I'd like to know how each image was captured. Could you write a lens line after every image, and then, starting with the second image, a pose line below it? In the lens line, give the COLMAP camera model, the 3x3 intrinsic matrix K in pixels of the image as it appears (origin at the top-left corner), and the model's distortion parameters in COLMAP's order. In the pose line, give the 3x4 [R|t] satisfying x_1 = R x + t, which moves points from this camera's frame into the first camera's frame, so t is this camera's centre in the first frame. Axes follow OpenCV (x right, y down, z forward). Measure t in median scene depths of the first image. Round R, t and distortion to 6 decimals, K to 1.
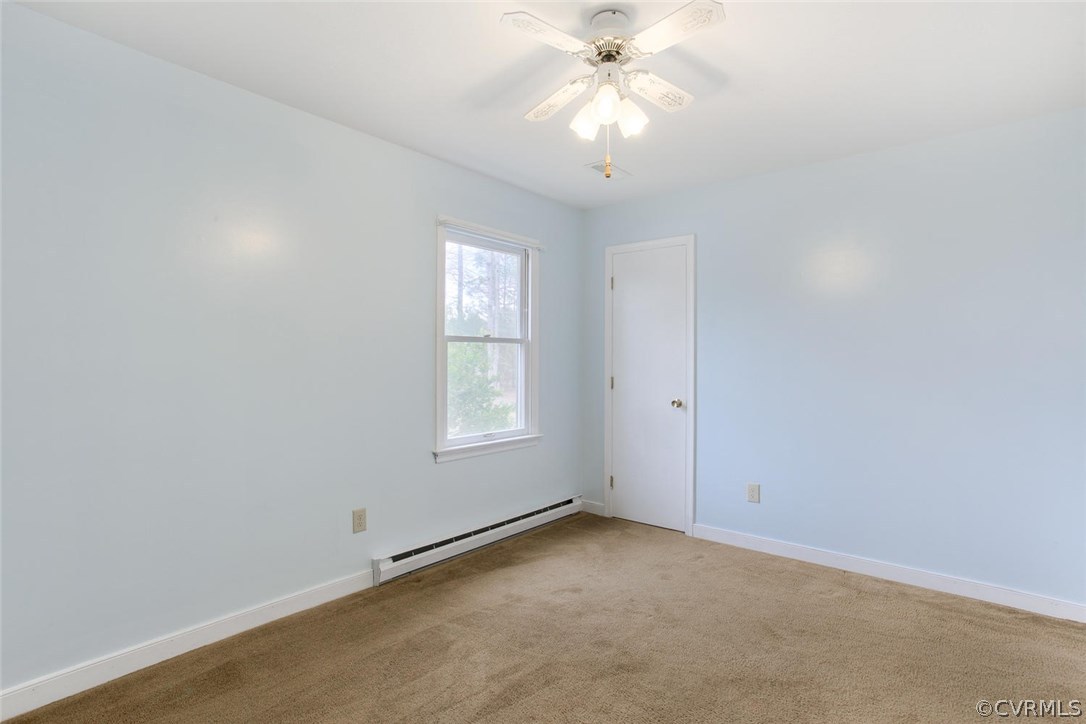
lens RADIAL K [[500.5, 0, 556.5], [0, 500.5, 361.8], [0, 0, 1]] dist [-0.000571, 0.000429]
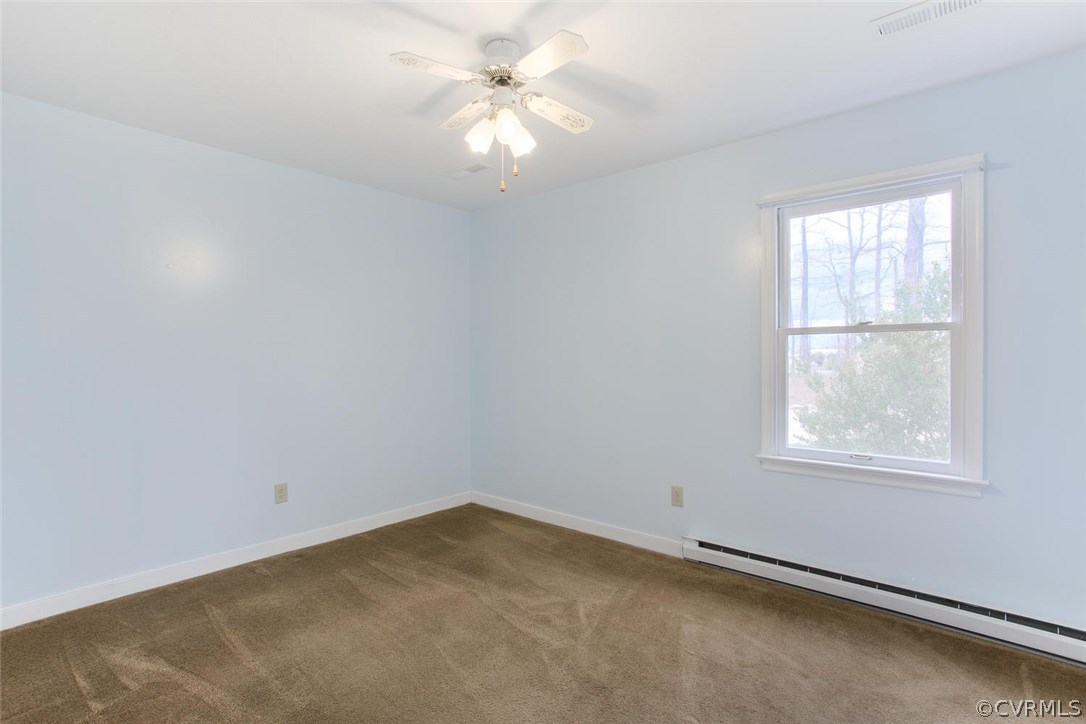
lens RADIAL K [[500.5, 0, 556.5], [0, 500.5, 361.8], [0, 0, 1]] dist [-0.000571, 0.000429]
pose [[0.093581, 0.032375, -0.995085, 0.602056], [0.013450, 0.999339, 0.033778, -0.028091], [0.995521, -0.016545, 0.093083, 0.527407]]
